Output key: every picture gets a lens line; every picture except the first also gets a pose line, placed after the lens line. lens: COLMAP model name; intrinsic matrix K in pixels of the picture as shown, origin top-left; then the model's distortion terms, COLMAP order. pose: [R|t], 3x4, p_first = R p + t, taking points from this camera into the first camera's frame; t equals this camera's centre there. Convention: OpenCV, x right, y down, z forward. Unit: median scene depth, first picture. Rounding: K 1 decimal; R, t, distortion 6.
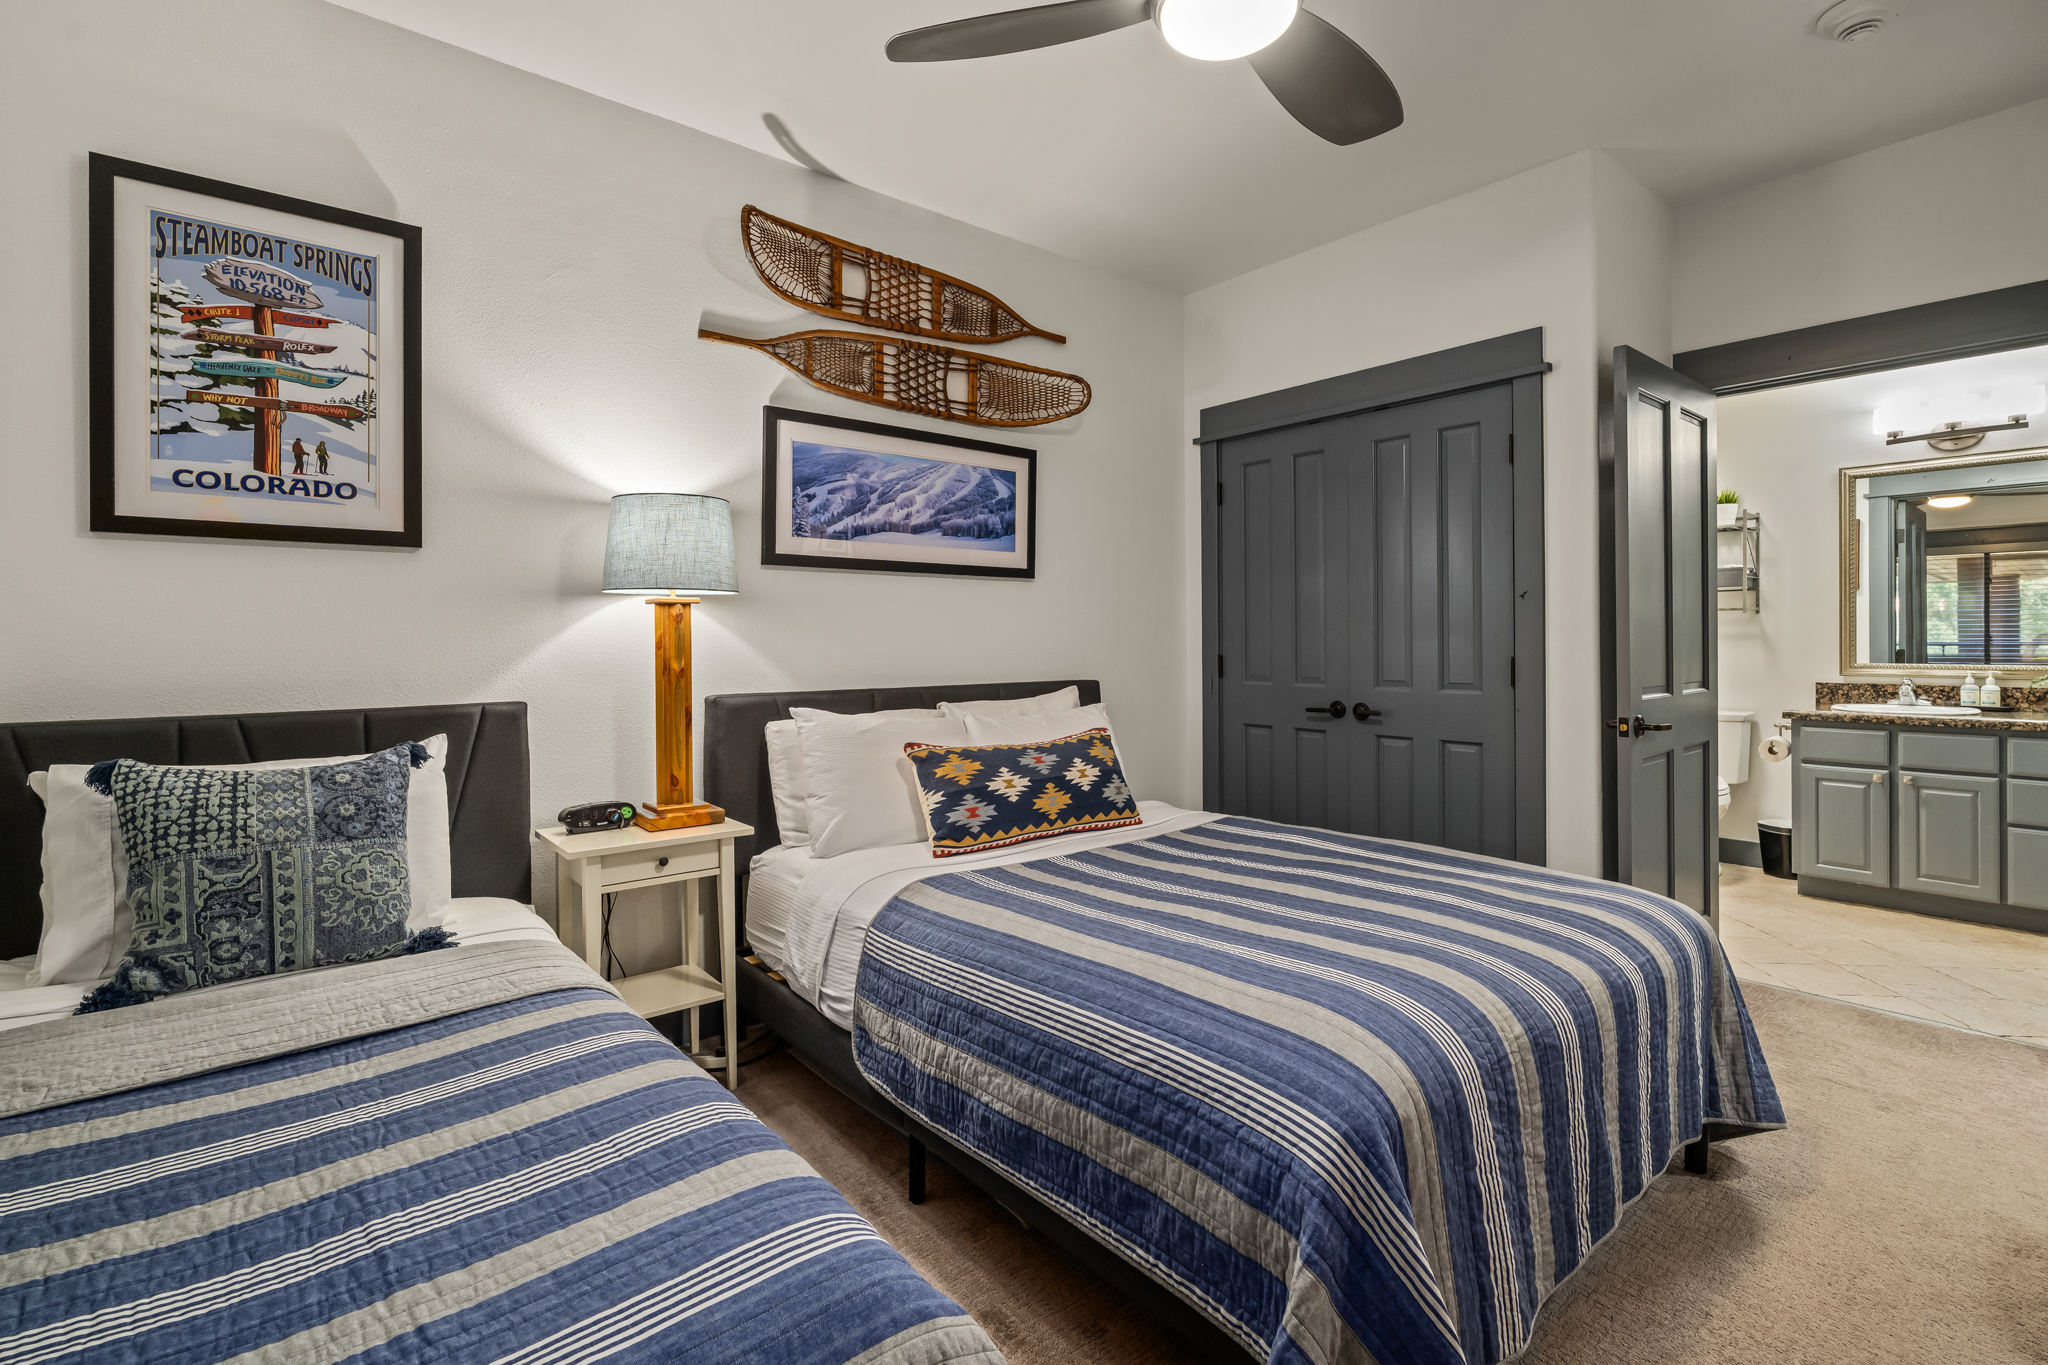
lens RADIAL K [[935.9, 0, 1015.9], [0, 935.9, 670.1], [0, 0, 1]] dist [-0.002281, -0.000138]
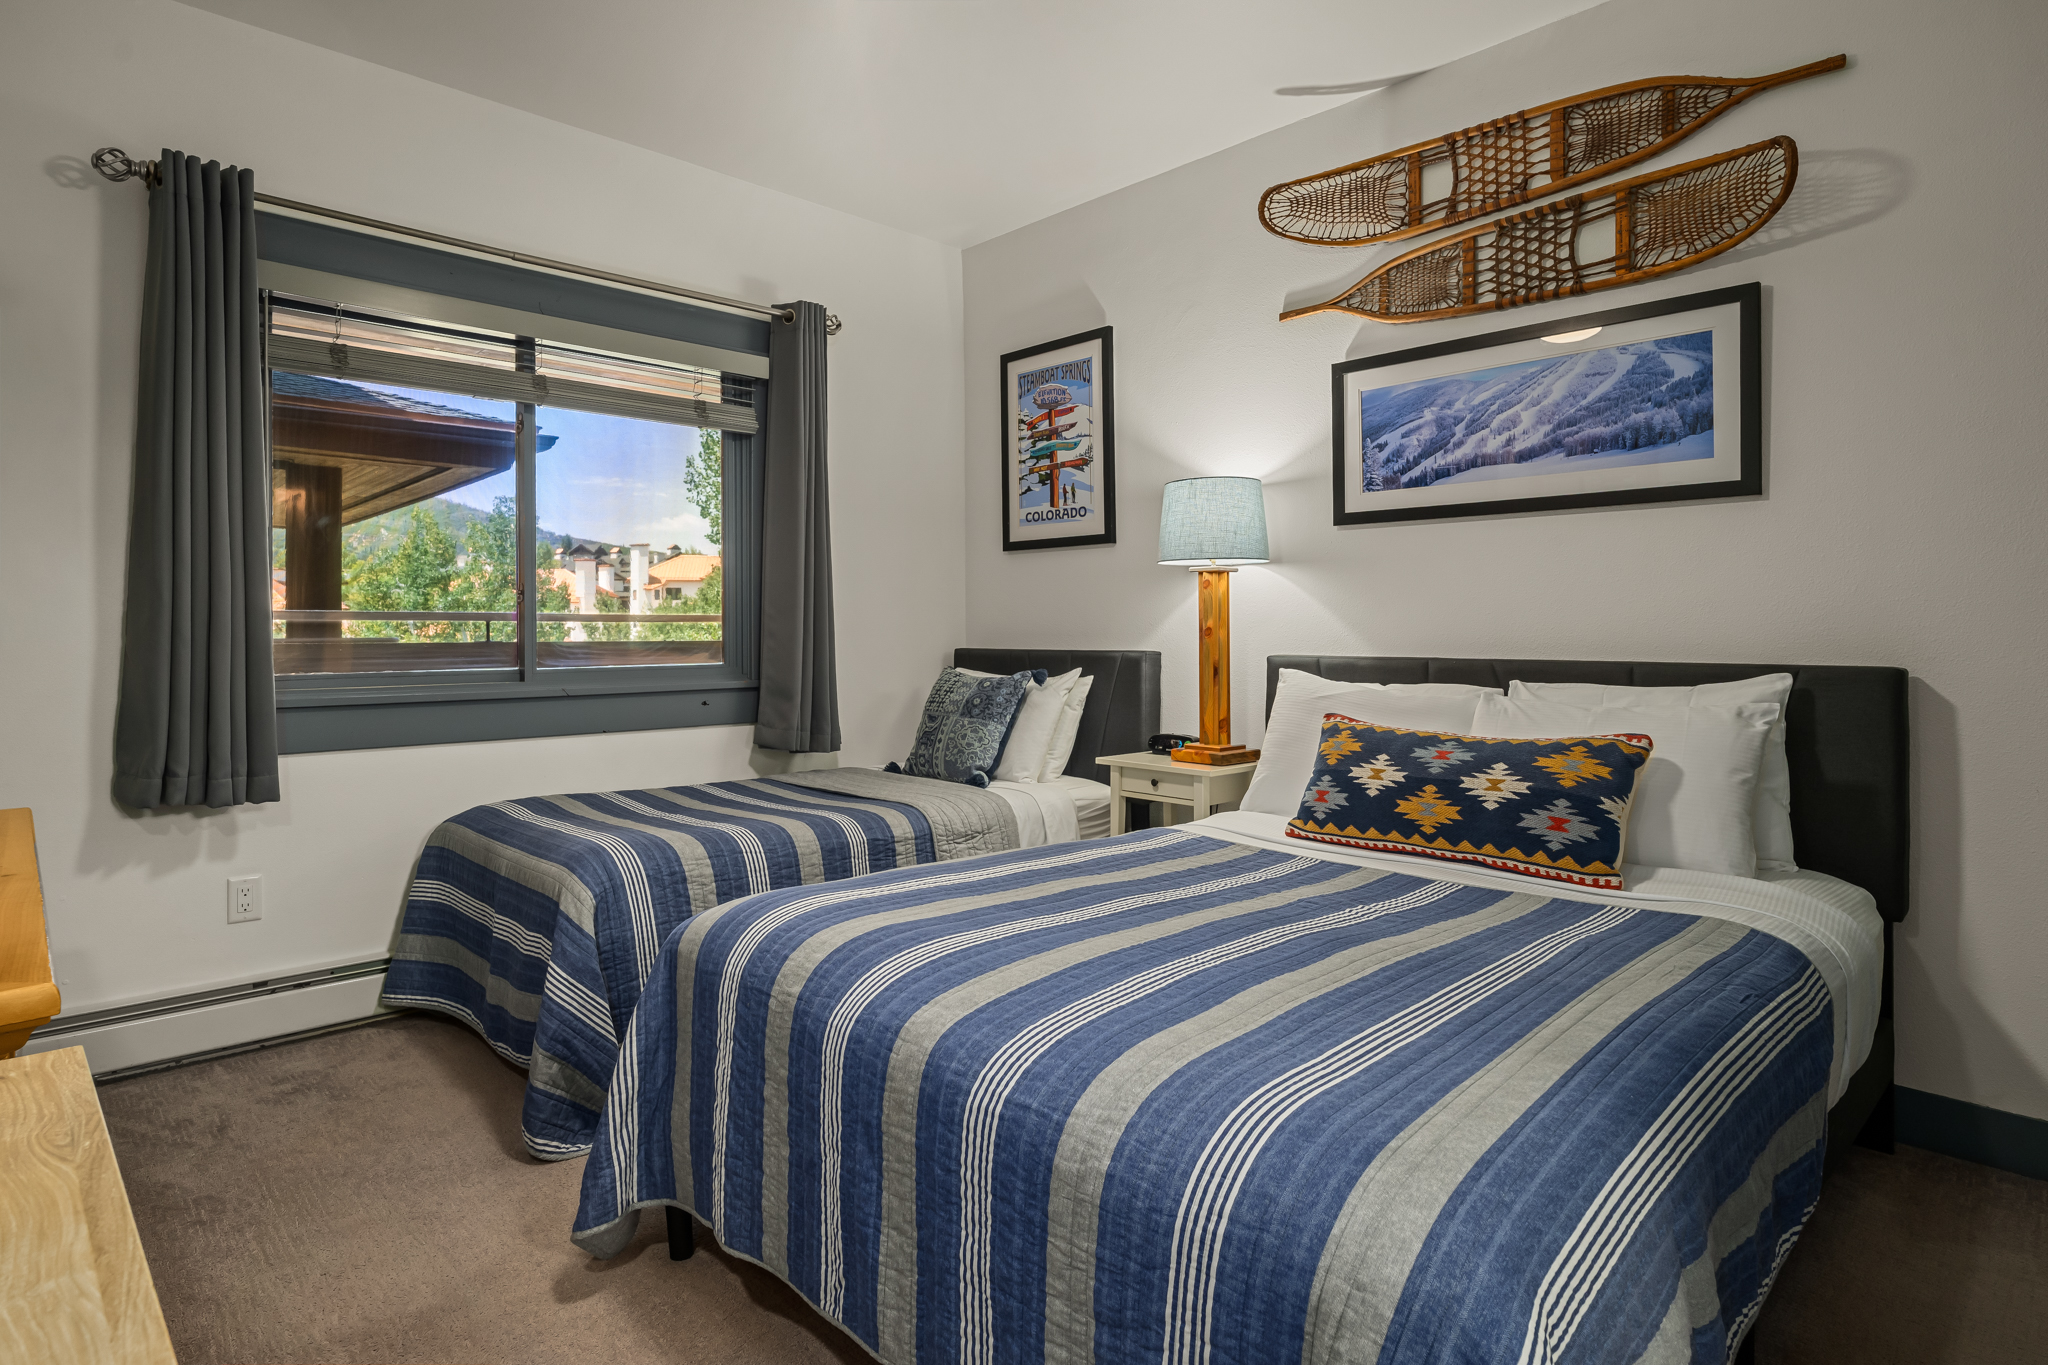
lens RADIAL K [[1108.6, 0, 1010.4], [0, 1108.6, 673.0], [0, 0, 1]] dist [-0.001847, -0.000317]
pose [[0.066448, 0.052793, -0.996392, 0.853272], [-0.020583, 0.998459, 0.051530, -0.010031], [0.997578, 0.017085, 0.067432, 0.559086]]
